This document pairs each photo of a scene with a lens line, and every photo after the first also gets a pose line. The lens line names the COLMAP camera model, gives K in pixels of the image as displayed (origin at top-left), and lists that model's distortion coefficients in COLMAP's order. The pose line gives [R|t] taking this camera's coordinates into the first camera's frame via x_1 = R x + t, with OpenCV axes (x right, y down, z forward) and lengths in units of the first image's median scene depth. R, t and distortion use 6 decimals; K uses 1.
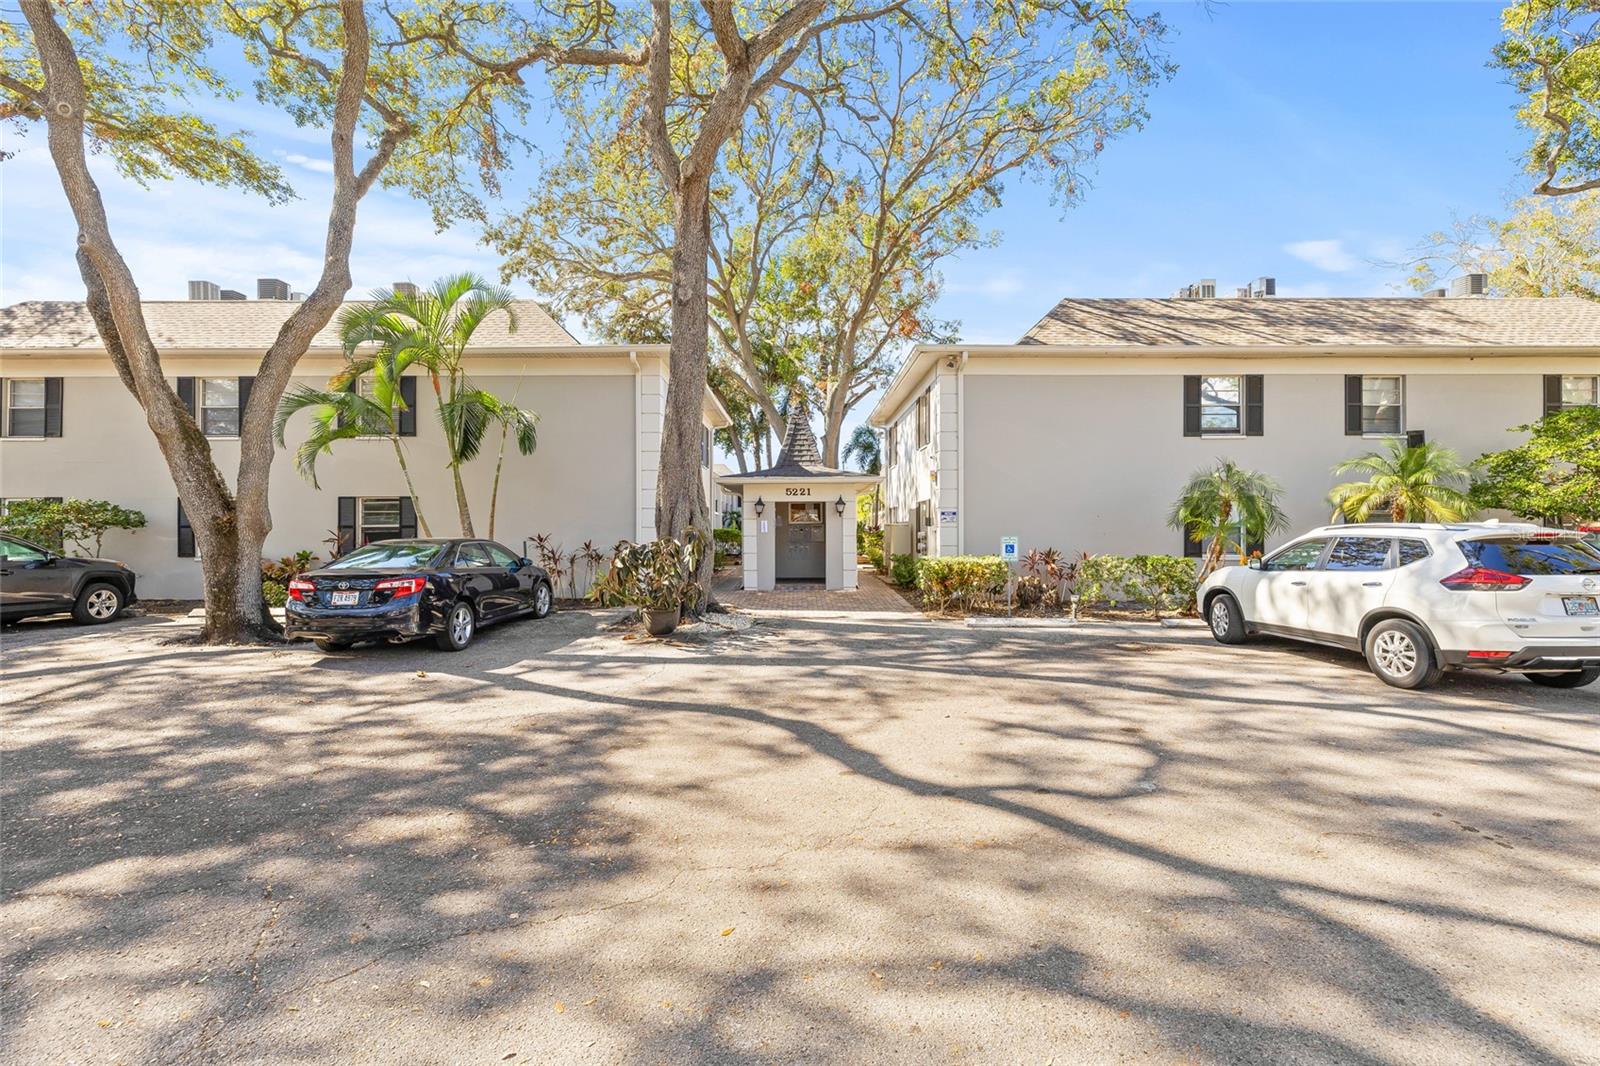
lens RADIAL K [[678.2, 0, 821.2], [0, 678.2, 506.4], [0, 0, 1]] dist [0.000335, 0.001112]
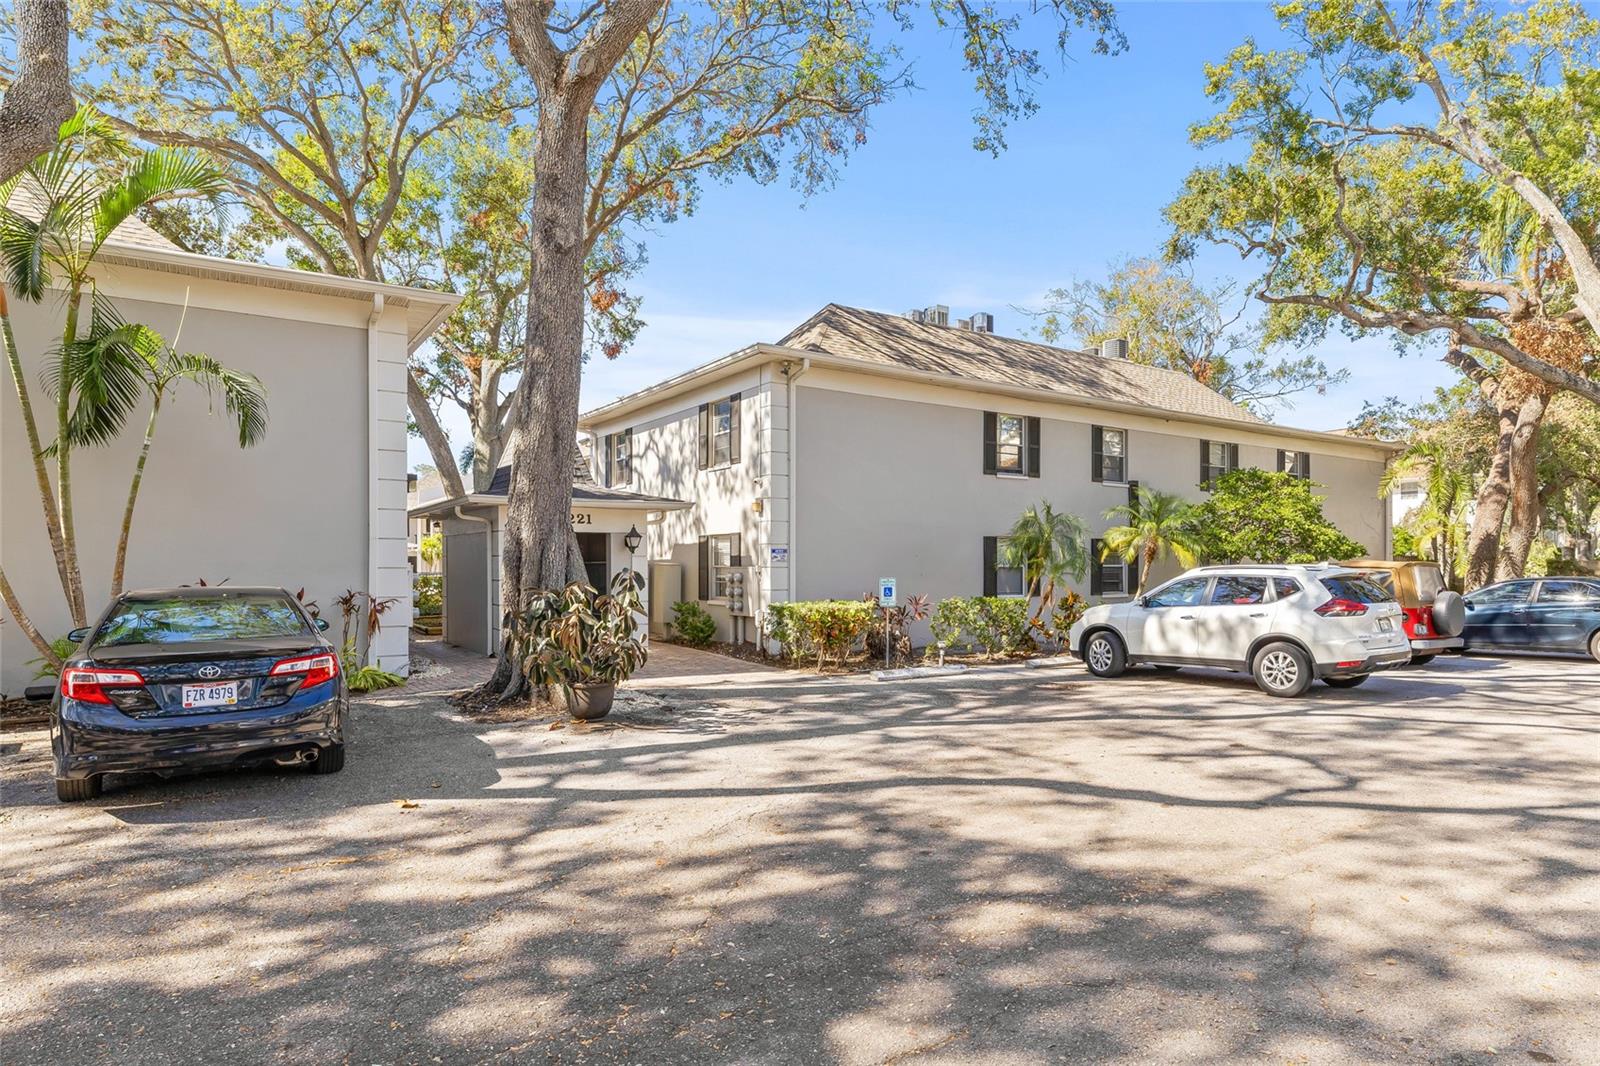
lens RADIAL K [[919.9, 0, 803.4], [0, 919.9, 542.2], [0, 0, 1]] dist [-0.005883, 0.002984]
pose [[0.828361, 0.014916, 0.559996, -0.710867], [-0.017815, 0.999841, -0.000279, -0.000640], [-0.559911, -0.009745, 0.828495, 0.089248]]
